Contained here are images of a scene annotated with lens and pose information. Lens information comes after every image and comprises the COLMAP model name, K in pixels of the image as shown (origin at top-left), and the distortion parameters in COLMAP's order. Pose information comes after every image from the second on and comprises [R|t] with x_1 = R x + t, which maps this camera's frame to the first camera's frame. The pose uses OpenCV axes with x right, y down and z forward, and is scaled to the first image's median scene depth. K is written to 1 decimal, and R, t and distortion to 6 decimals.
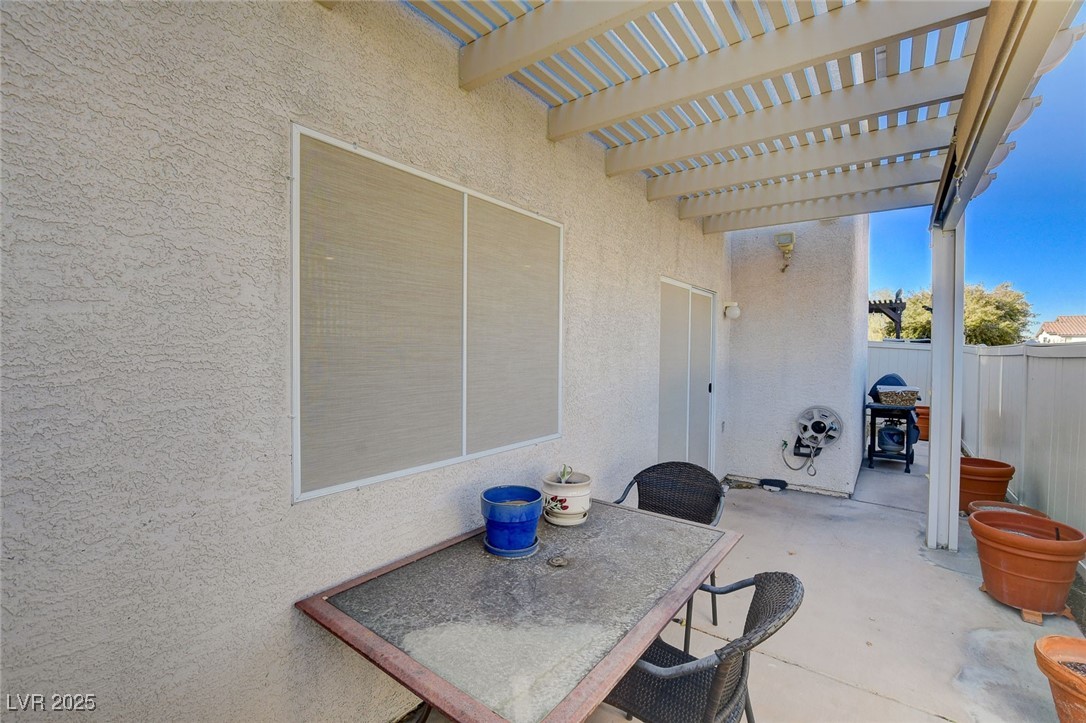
lens RADIAL K [[468.3, 0, 543.0], [0, 468.3, 361.5], [0, 0, 1]] dist [-0.028822, 0.000469]
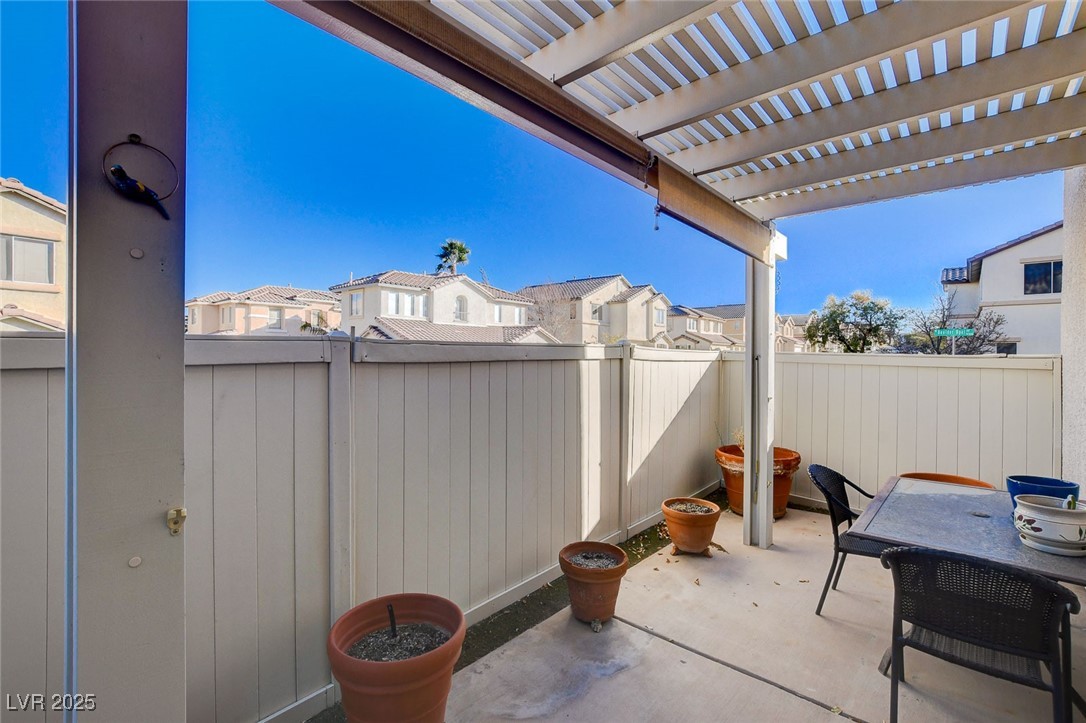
lens RADIAL K [[490.9, 0, 547.2], [0, 490.9, 358.9], [0, 0, 1]] dist [-0.001800, -0.000106]
pose [[-0.997756, -0.012731, 0.065731, 0.462520], [-0.010347, 0.999281, 0.036483, -0.027885], [-0.066148, 0.035721, -0.997170, 0.949361]]
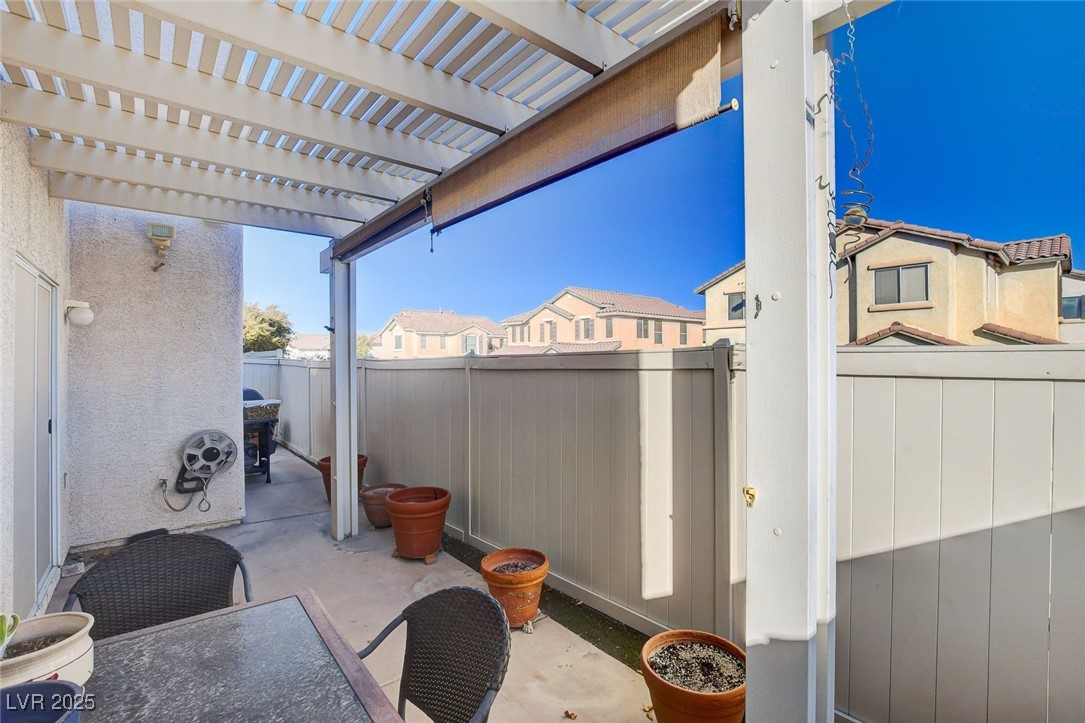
lens RADIAL K [[489.8, 0, 542.5], [0, 489.8, 361.5], [0, 0, 1]] dist [-0.013578, -0.000347]
pose [[0.245202, -0.008579, 0.969434, -0.146402], [0.033774, 0.999429, 0.000302, -0.013470], [-0.968884, 0.032668, 0.245352, 0.153608]]
